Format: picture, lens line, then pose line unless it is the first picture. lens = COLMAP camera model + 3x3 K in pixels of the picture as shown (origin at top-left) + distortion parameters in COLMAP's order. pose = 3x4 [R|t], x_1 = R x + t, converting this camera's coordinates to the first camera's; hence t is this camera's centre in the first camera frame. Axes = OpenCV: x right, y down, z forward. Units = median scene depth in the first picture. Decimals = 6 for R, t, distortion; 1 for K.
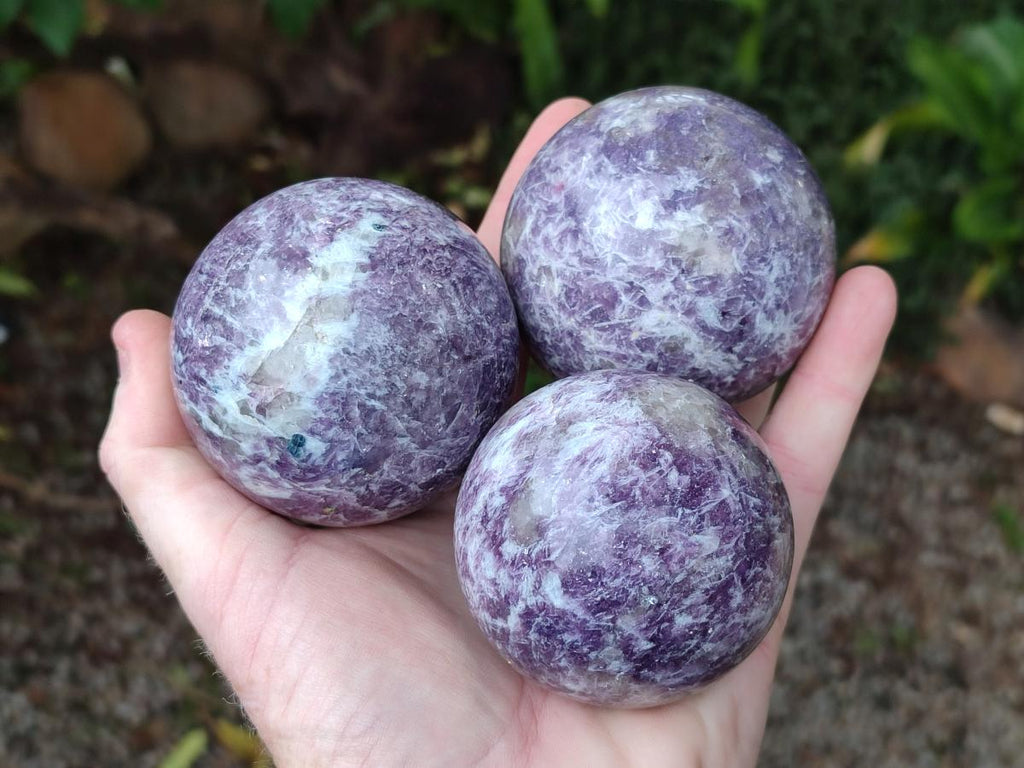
lens RADIAL K [[1634.0, 0, 510.6], [0, 1634.0, 382.6], [0, 0, 1]] dist [0.271921, 0.000000]
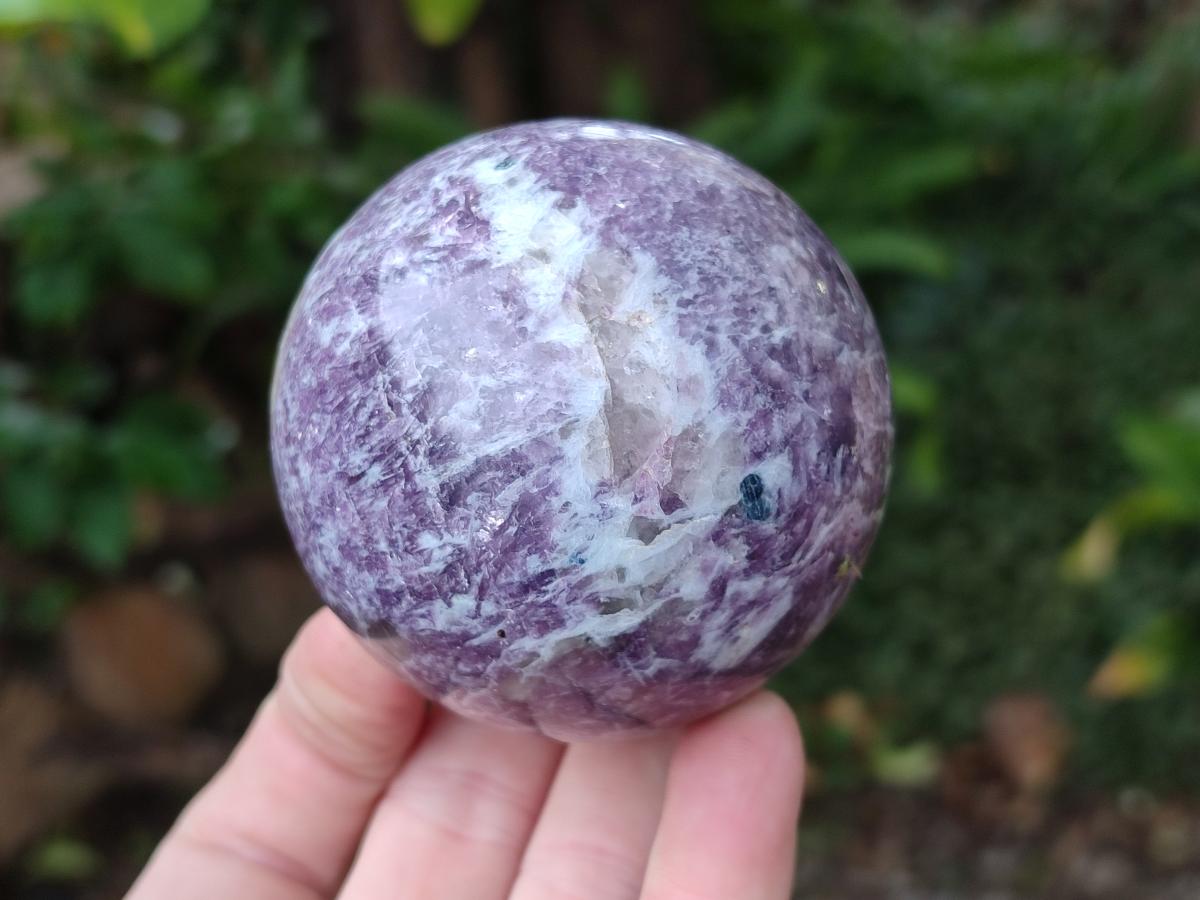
lens RADIAL K [[1914.9, 0, 601.9], [0, 1914.9, 452.6], [0, 0, 1]] dist [0.271921, 0.000000]
pose [[0.559831, -0.736504, 0.379672, -0.382616], [0.793331, 0.608692, 0.010991, -0.017231], [-0.239198, 0.295052, 0.925056, 0.426076]]
